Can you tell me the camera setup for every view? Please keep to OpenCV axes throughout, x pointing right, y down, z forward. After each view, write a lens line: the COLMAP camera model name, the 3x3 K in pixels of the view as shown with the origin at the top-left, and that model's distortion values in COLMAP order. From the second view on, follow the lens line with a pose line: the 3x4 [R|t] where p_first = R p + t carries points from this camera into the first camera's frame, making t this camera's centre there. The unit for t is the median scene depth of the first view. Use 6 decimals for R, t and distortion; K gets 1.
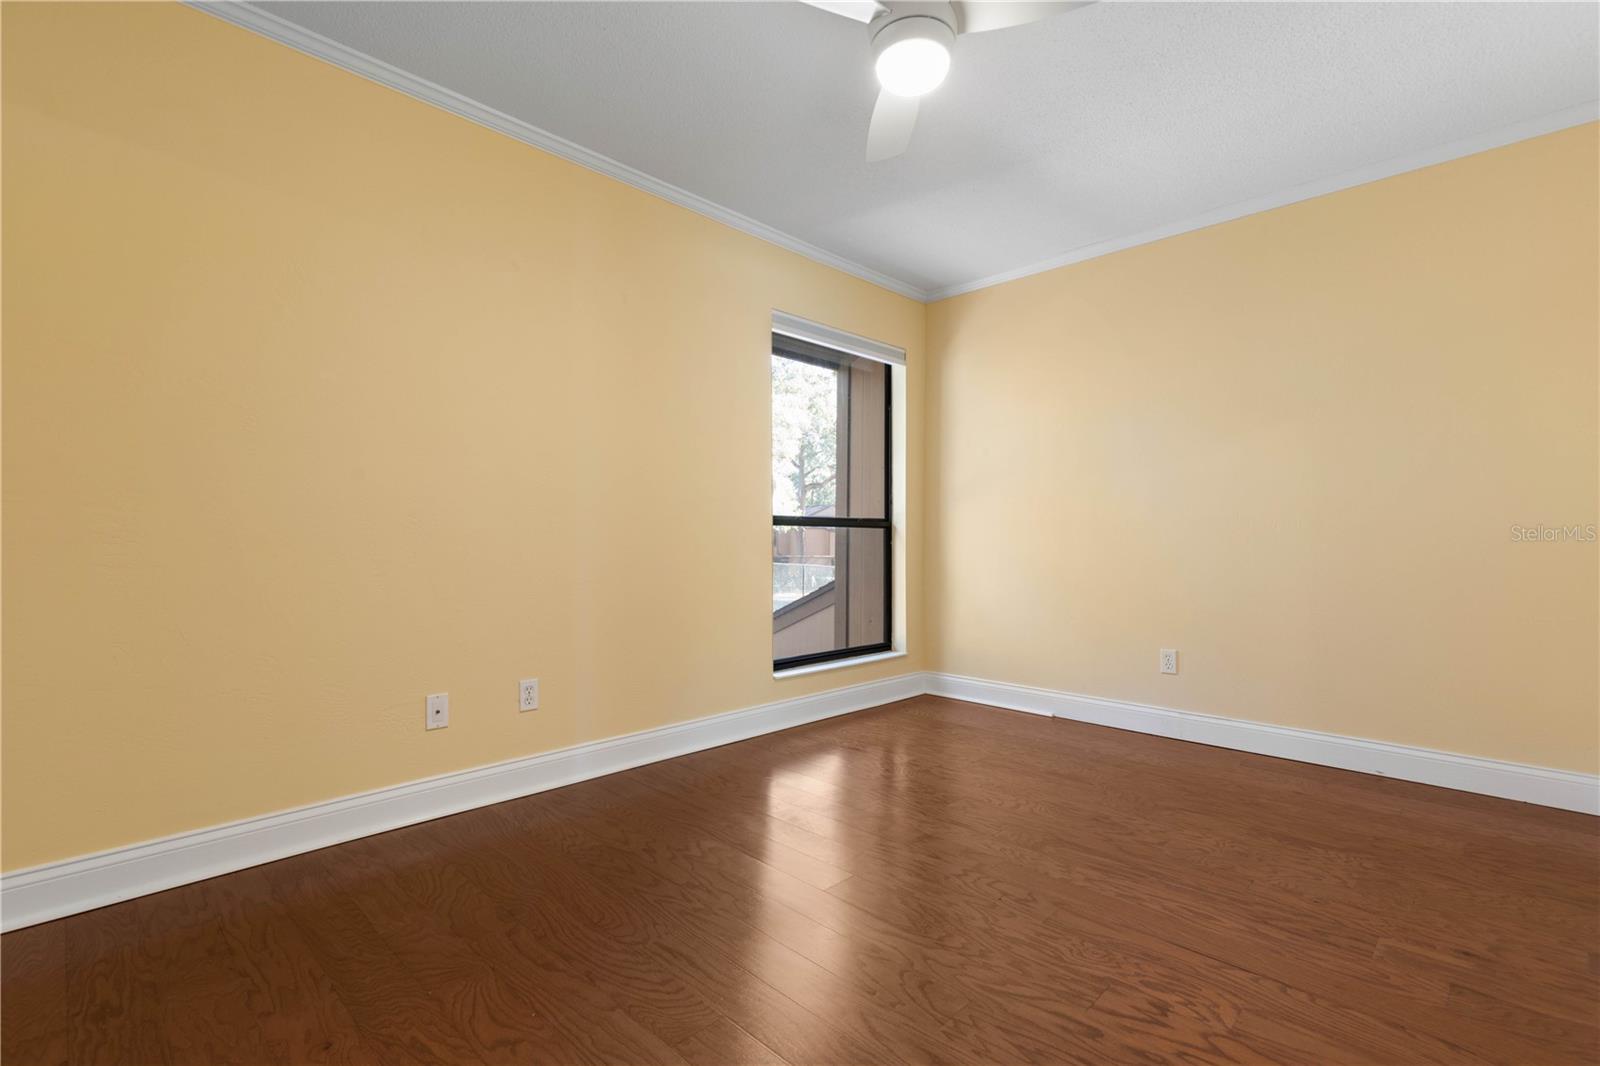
lens RADIAL K [[725.7, 0, 803.9], [0, 725.7, 542.0], [0, 0, 1]] dist [0.006221, -0.000308]
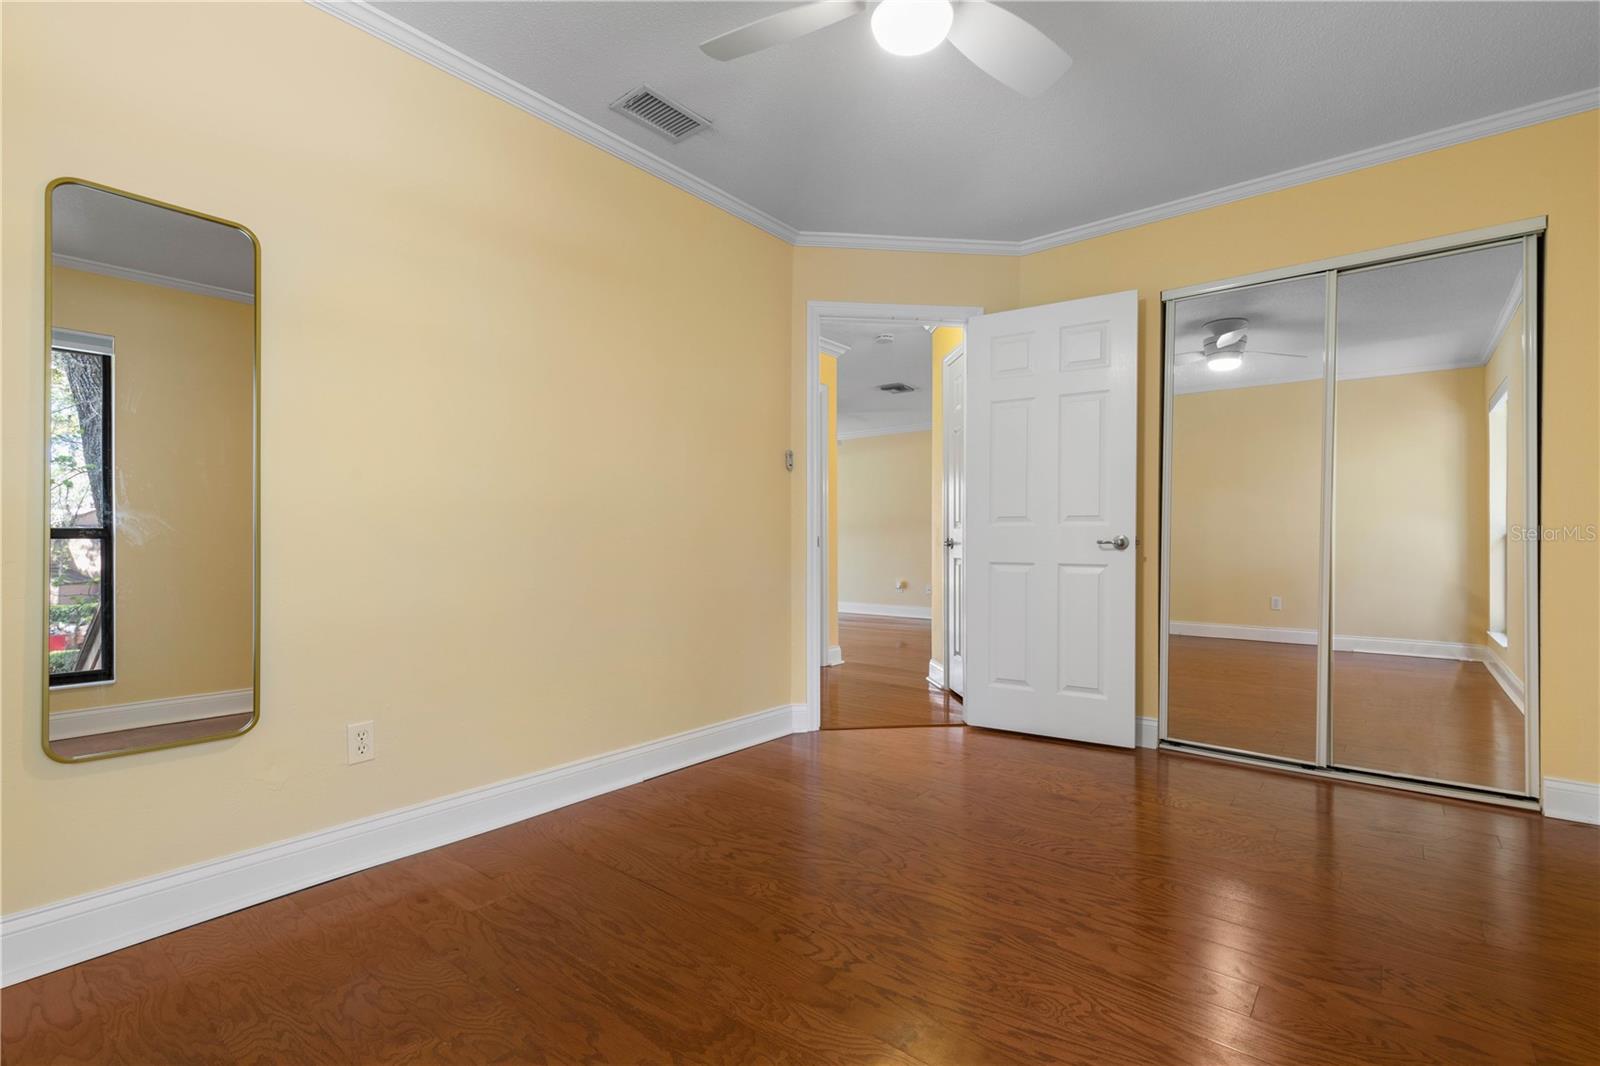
lens RADIAL K [[725.7, 0, 803.9], [0, 725.7, 542.0], [0, 0, 1]] dist [0.006221, -0.000308]
pose [[-0.995658, -0.000462, -0.093084, 0.382539], [-0.000425, 1.000000, -0.000418, 0.002314], [0.093084, -0.000376, -0.995658, 1.991304]]
